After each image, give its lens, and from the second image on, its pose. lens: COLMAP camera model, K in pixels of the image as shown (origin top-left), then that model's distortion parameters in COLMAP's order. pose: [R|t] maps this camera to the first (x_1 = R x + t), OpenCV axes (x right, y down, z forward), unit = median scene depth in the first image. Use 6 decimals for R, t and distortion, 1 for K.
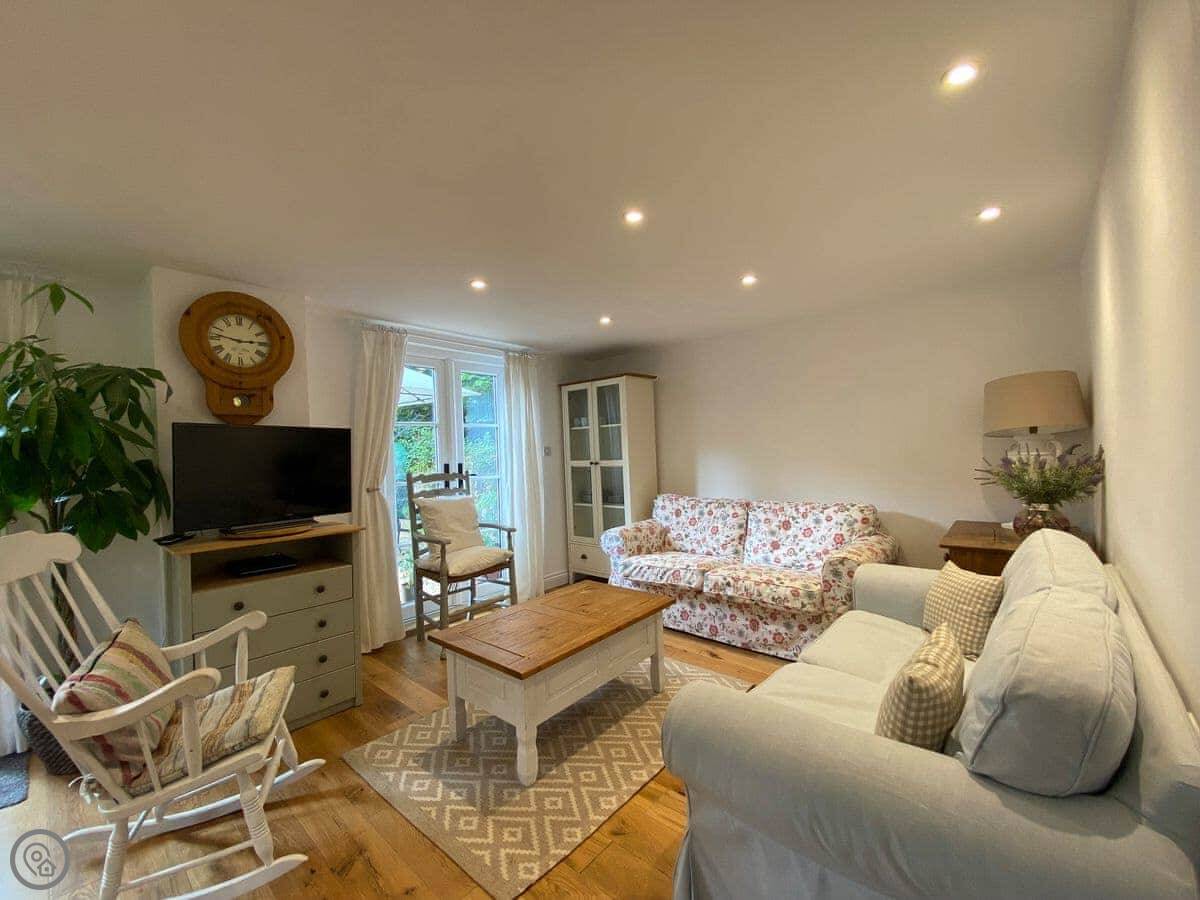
lens RADIAL K [[490.5, 0, 591.1], [0, 490.5, 447.6], [0, 0, 1]] dist [0.007220, -0.004204]
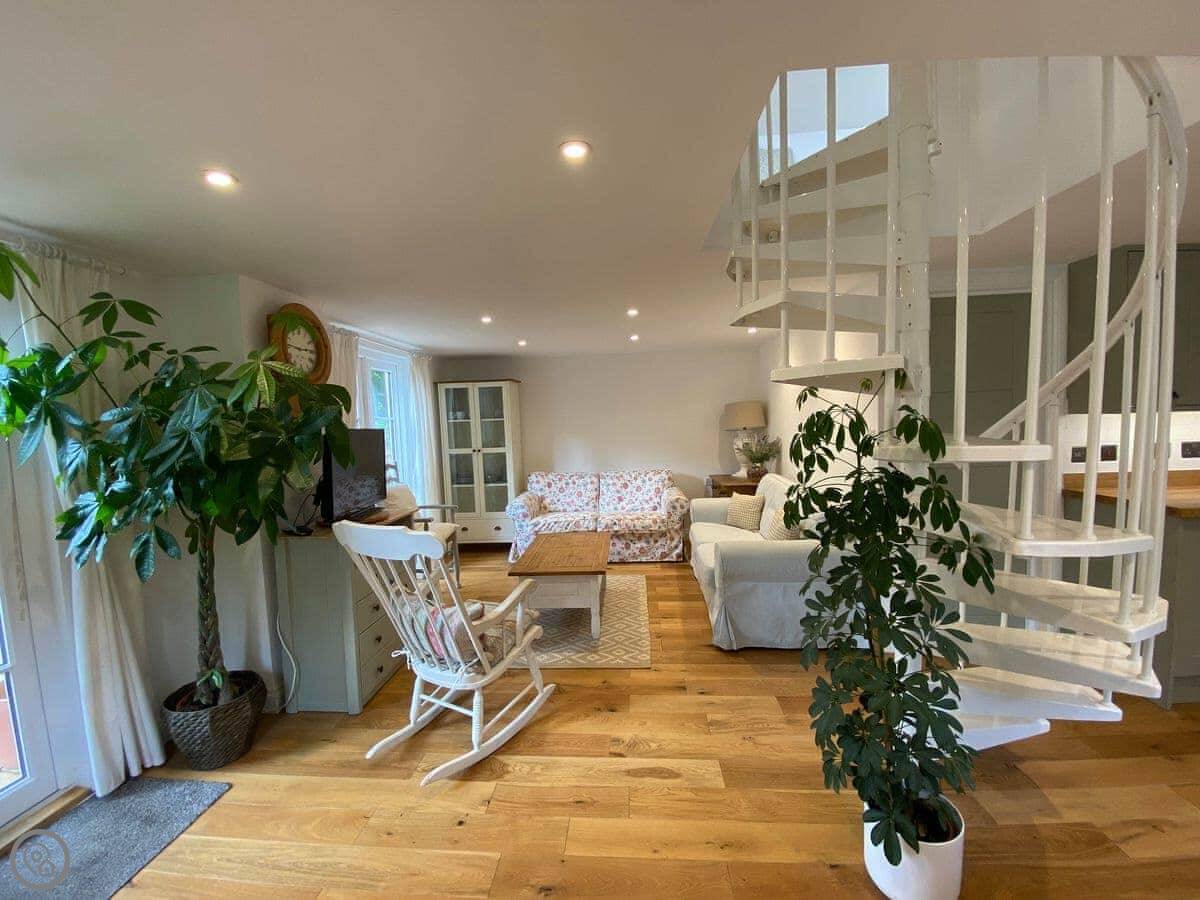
lens RADIAL K [[481.4, 0, 606.4], [0, 481.4, 450.3], [0, 0, 1]] dist [-0.014794, -0.002557]
pose [[0.783761, -0.032464, 0.620213, -0.637594], [0.004258, 0.998890, 0.046904, -0.031212], [-0.621048, -0.034120, 0.783030, -0.182508]]
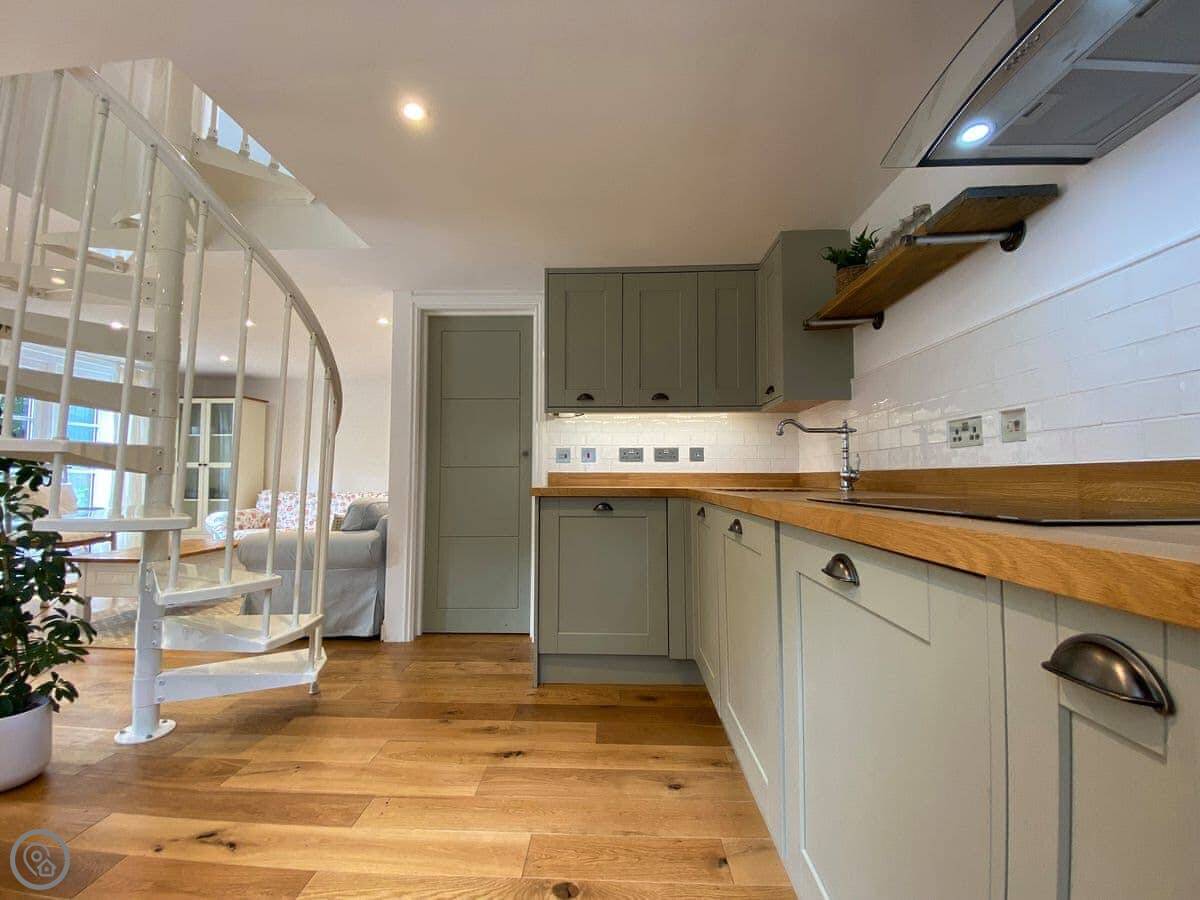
lens RADIAL K [[490.5, 0, 612.5], [0, 490.5, 452.0], [0, 0, 1]] dist [0.007220, -0.004204]
pose [[0.759847, 0.075565, 0.645695, -0.015591], [-0.031203, 0.996316, -0.079879, 0.087466], [-0.649352, 0.040548, 0.759406, -0.812071]]
